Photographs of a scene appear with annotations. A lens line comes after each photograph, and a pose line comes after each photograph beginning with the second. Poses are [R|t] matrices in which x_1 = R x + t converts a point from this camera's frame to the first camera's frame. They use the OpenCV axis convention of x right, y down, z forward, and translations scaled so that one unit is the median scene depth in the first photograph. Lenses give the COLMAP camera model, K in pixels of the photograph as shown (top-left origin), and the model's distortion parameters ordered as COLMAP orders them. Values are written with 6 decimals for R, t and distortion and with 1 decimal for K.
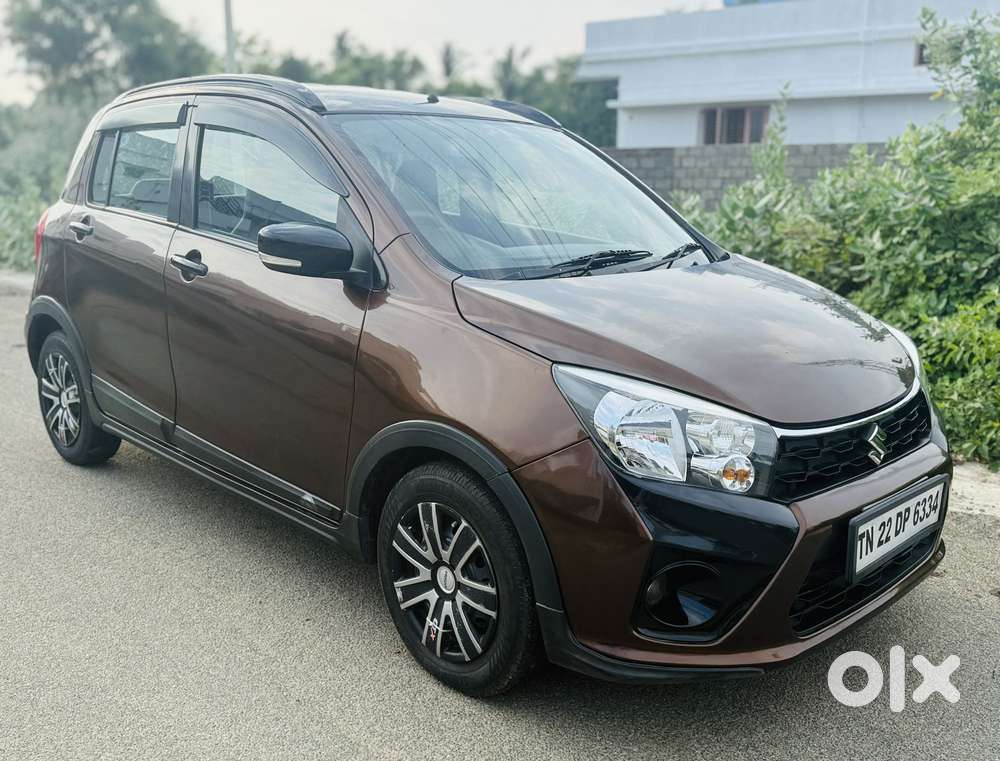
lens RADIAL K [[981.5, 0, 499.5], [0, 981.5, 378.8], [0, 0, 1]] dist [0.169978, -0.437382]
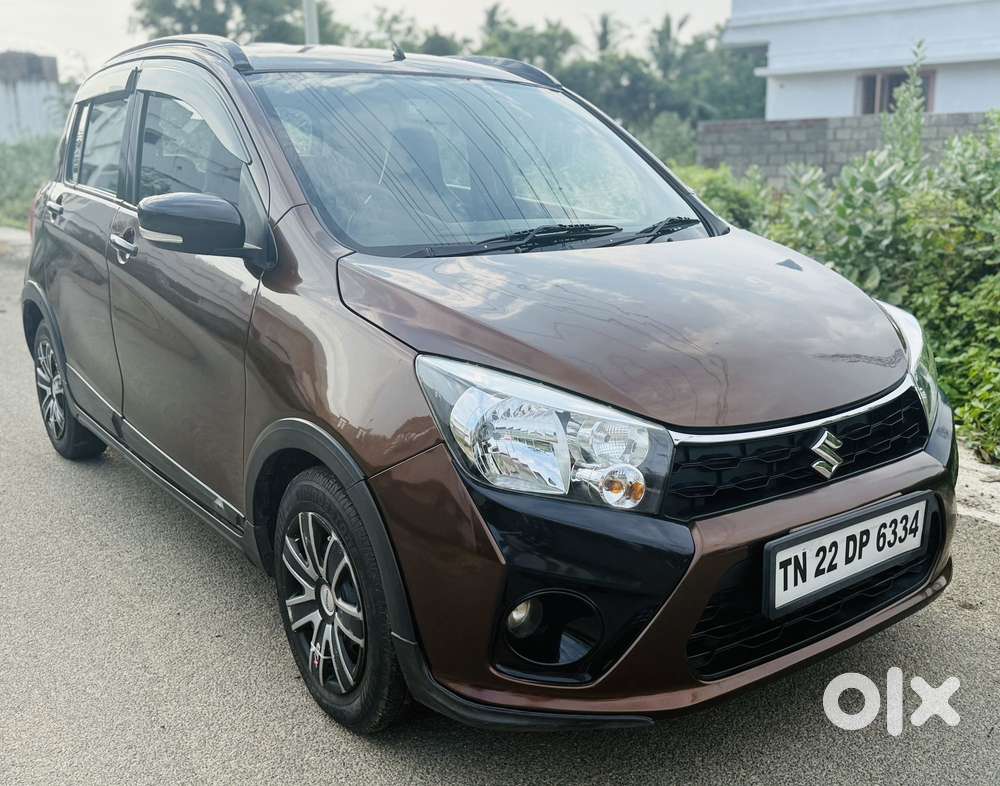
lens RADIAL K [[1031.6, 0, 557.1], [0, 1031.6, 397.8], [0, 0, 1]] dist [0.148642, -0.398261]
pose [[0.993397, 0.010842, -0.114213, 0.186564], [-0.007986, 0.999645, 0.025431, -0.000849], [0.114448, -0.024351, 0.993131, 0.080650]]
